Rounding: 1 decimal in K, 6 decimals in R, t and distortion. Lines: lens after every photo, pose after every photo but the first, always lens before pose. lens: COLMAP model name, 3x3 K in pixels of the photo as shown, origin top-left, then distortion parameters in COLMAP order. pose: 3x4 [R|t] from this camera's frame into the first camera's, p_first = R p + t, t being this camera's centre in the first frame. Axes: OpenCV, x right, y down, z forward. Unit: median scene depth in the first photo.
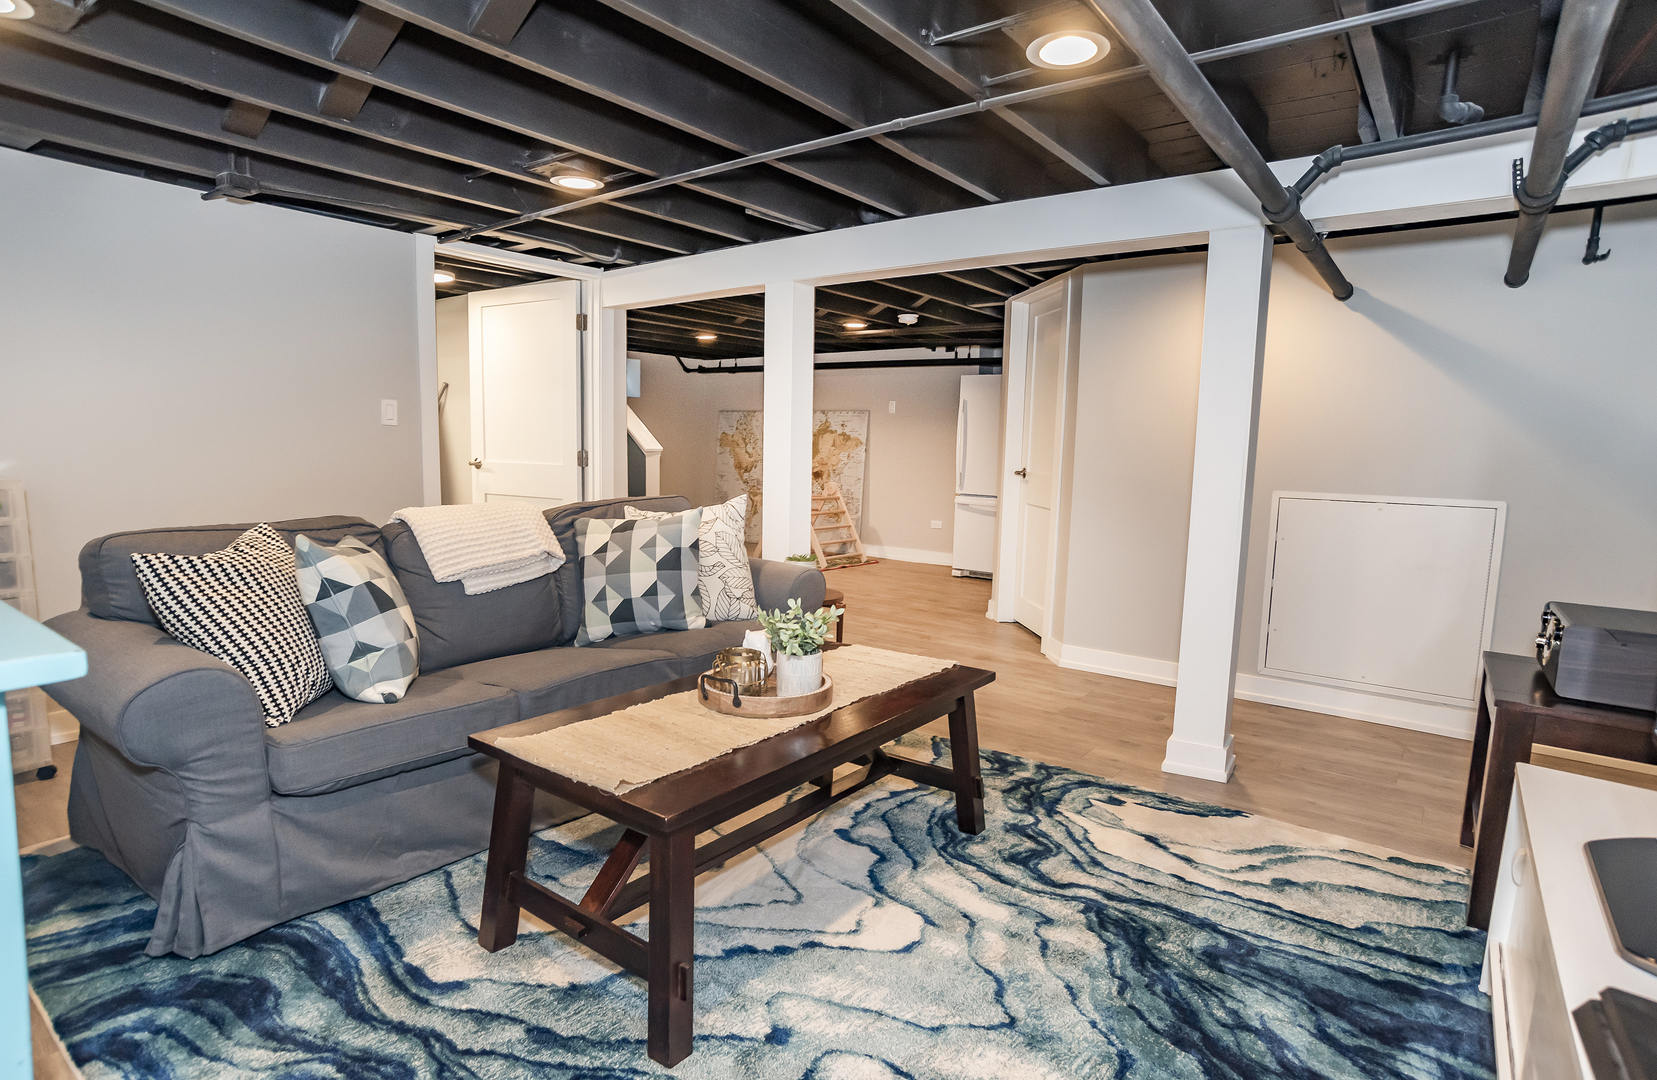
lens RADIAL K [[851.1, 0, 830.6], [0, 851.1, 543.4], [0, 0, 1]] dist [-0.020241, 0.012634]
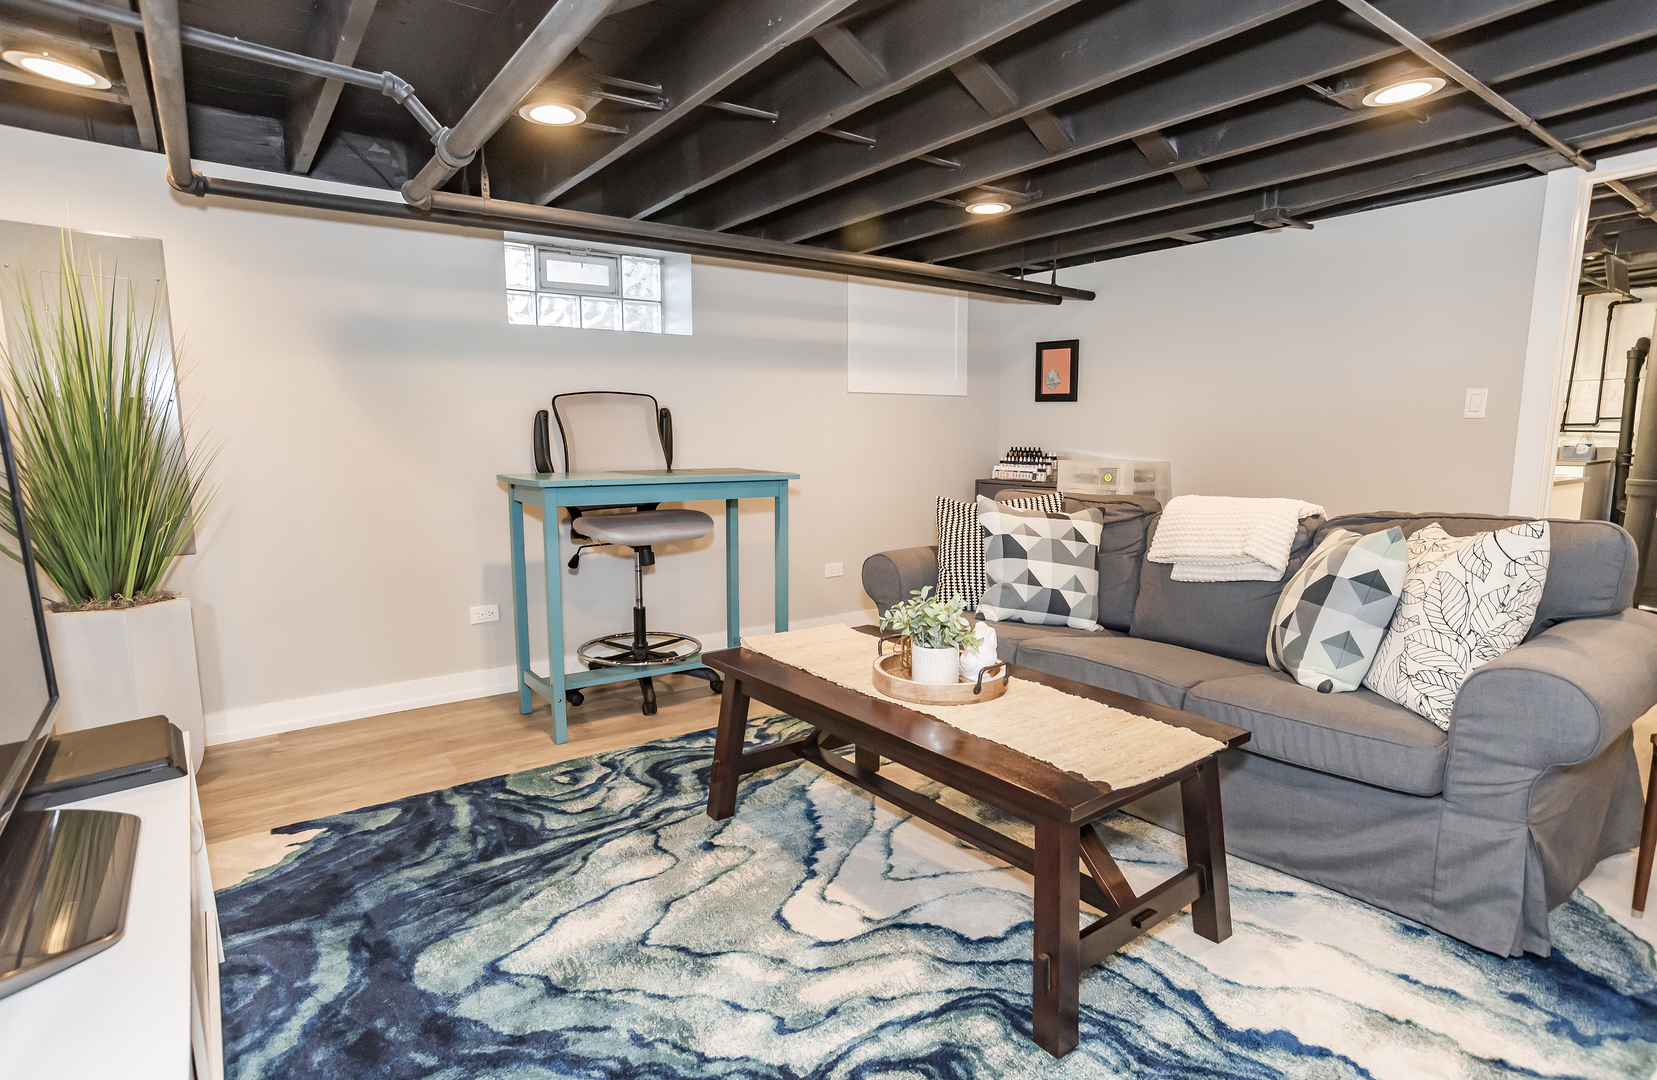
lens RADIAL K [[851.1, 0, 831.1], [0, 851.1, 547.0], [0, 0, 1]] dist [-0.020241, 0.012634]
pose [[-0.268098, 0.102745, -0.957897, 0.867844], [-0.114776, 0.983809, 0.137648, -0.094345], [0.956530, 0.146847, -0.251965, 1.078211]]
